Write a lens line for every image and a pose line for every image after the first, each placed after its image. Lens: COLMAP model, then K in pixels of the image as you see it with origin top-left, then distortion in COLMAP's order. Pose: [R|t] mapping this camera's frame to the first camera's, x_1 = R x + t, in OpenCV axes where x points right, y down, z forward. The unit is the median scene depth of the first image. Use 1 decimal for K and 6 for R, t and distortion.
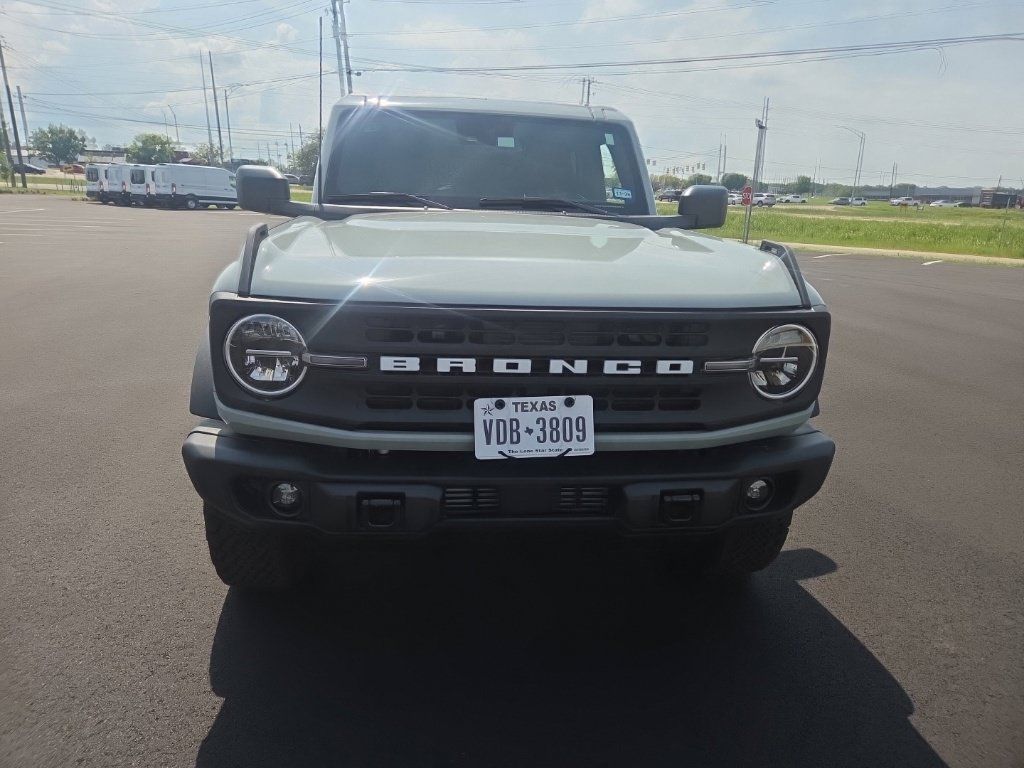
lens RADIAL K [[686.9, 0, 493.8], [0, 686.9, 382.3], [0, 0, 1]] dist [0.078168, -0.068094]
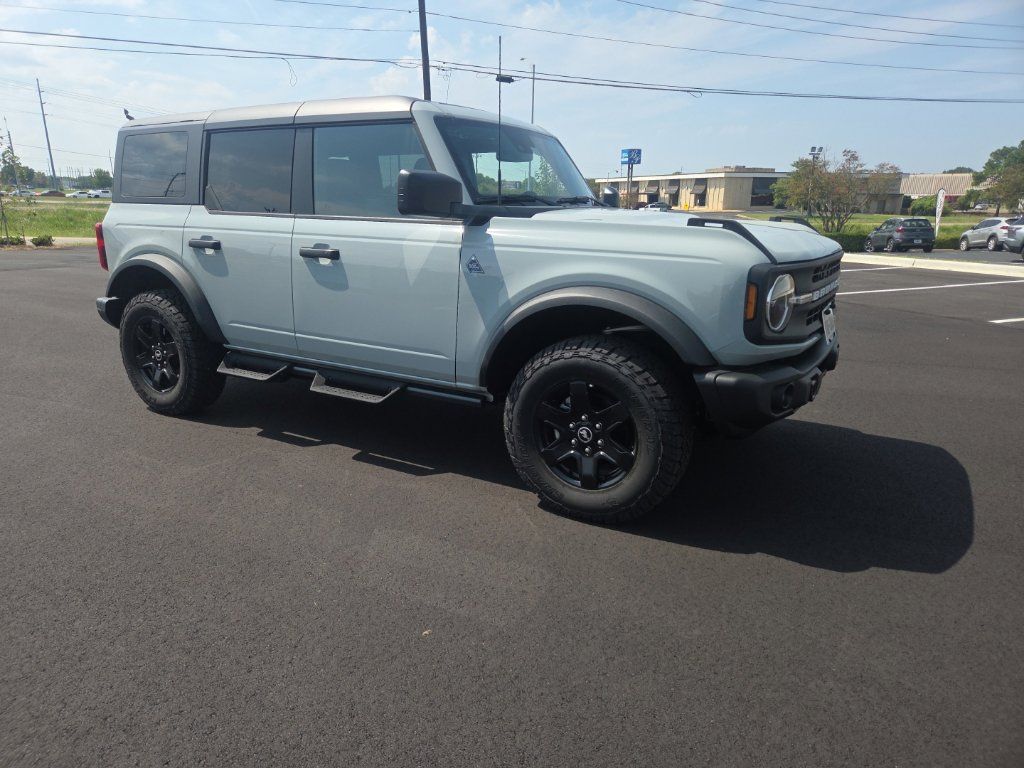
lens RADIAL K [[688.0, 0, 497.4], [0, 688.0, 387.2], [0, 0, 1]] dist [0.074219, -0.064349]
pose [[0.618787, -0.225900, 0.752378, -1.881789], [0.208855, 0.970600, 0.119650, -0.169943], [-0.757286, 0.083100, 0.647774, 0.497104]]
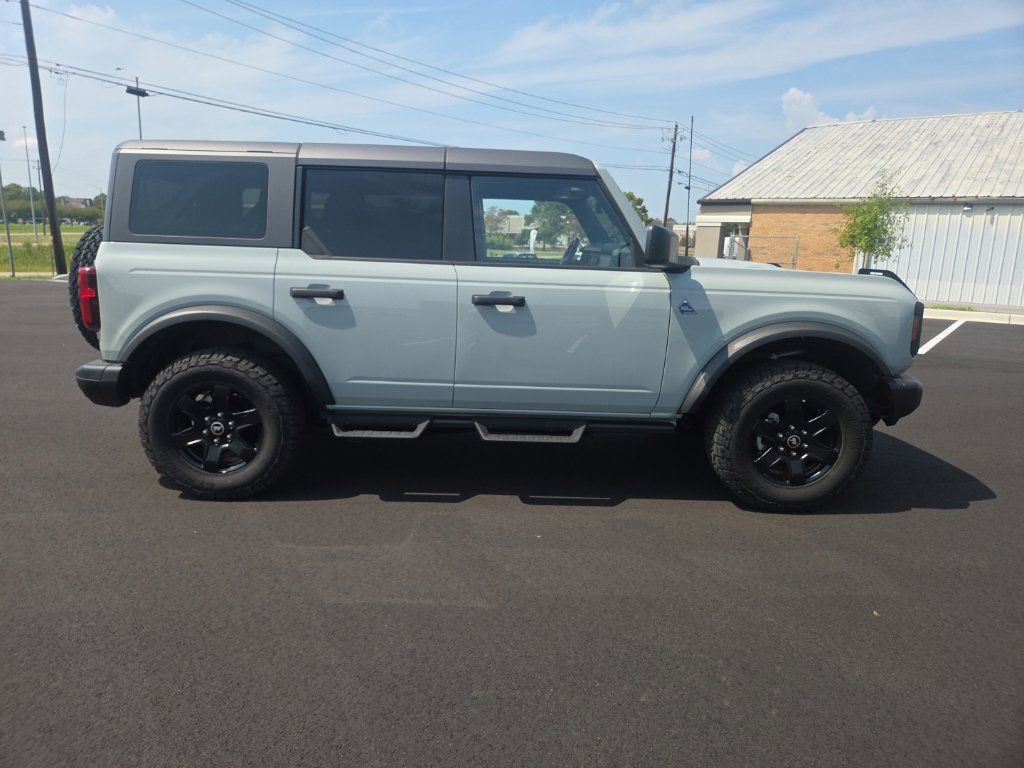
lens RADIAL K [[690.3, 0, 498.7], [0, 690.3, 377.4], [0, 0, 1]] dist [0.073573, -0.068781]
pose [[0.111924, -0.219915, 0.969077, -2.585922], [0.225648, 0.955354, 0.190739, -0.590097], [-0.967758, 0.197322, 0.156551, 1.917722]]
